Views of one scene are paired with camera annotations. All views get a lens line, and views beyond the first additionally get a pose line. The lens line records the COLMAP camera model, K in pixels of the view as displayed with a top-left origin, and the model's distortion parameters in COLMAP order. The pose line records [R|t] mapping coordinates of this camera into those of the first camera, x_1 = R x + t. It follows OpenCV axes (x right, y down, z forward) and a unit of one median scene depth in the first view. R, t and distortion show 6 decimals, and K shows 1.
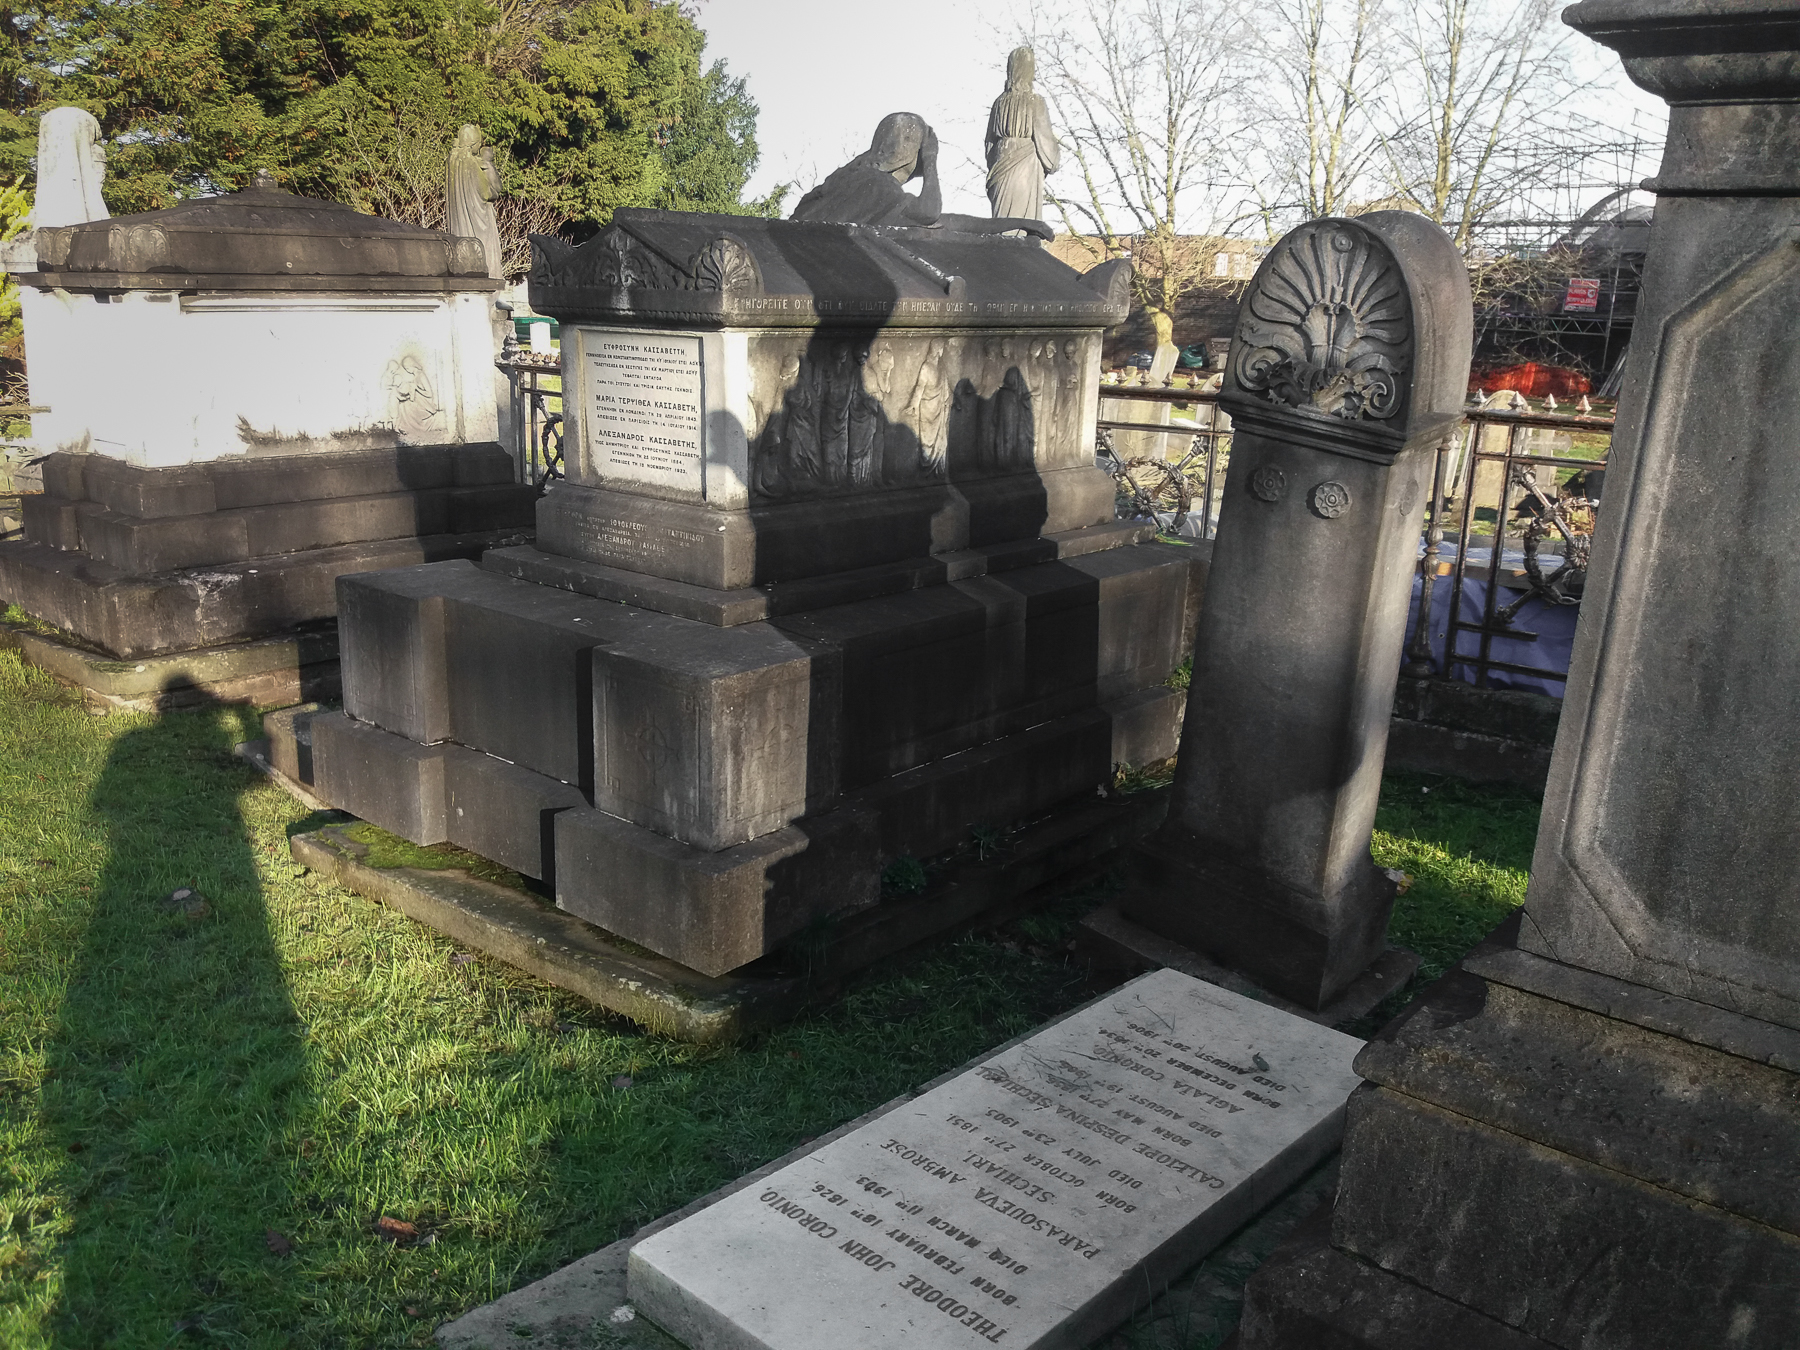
lens RADIAL K [[1466.7, 0, 900.0], [0, 1466.7, 675.0], [0, 0, 1]] dist [0.103613, -0.247259]
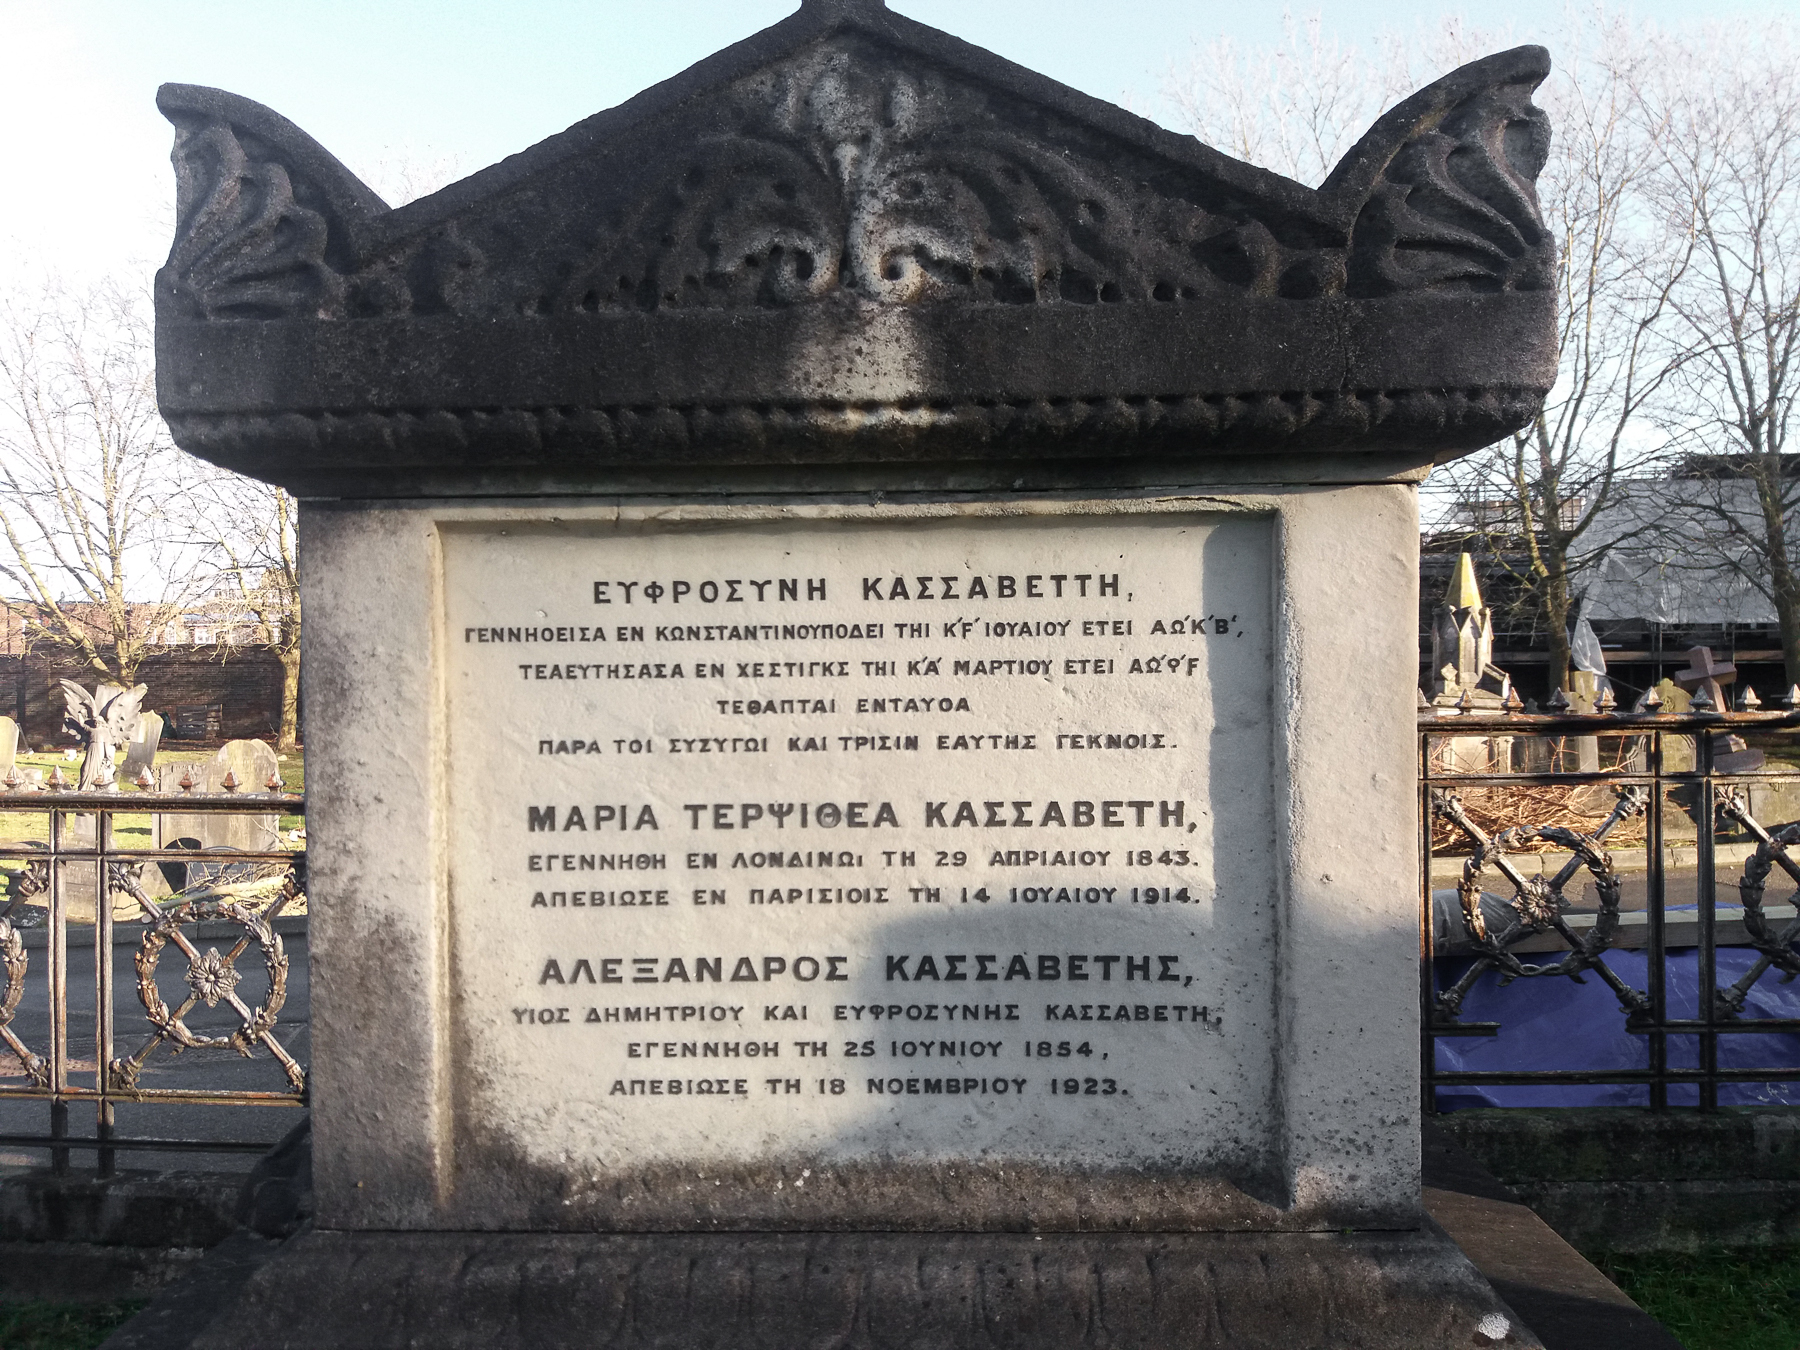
lens RADIAL K [[1466.7, 0, 900.0], [0, 1466.7, 675.0], [0, 0, 1]] dist [0.103613, -0.247259]
pose [[0.766907, -0.039837, 0.640520, -0.168426], [0.192081, 0.966566, -0.169867, -0.088661], [-0.612338, 0.253304, 0.748919, 0.438766]]
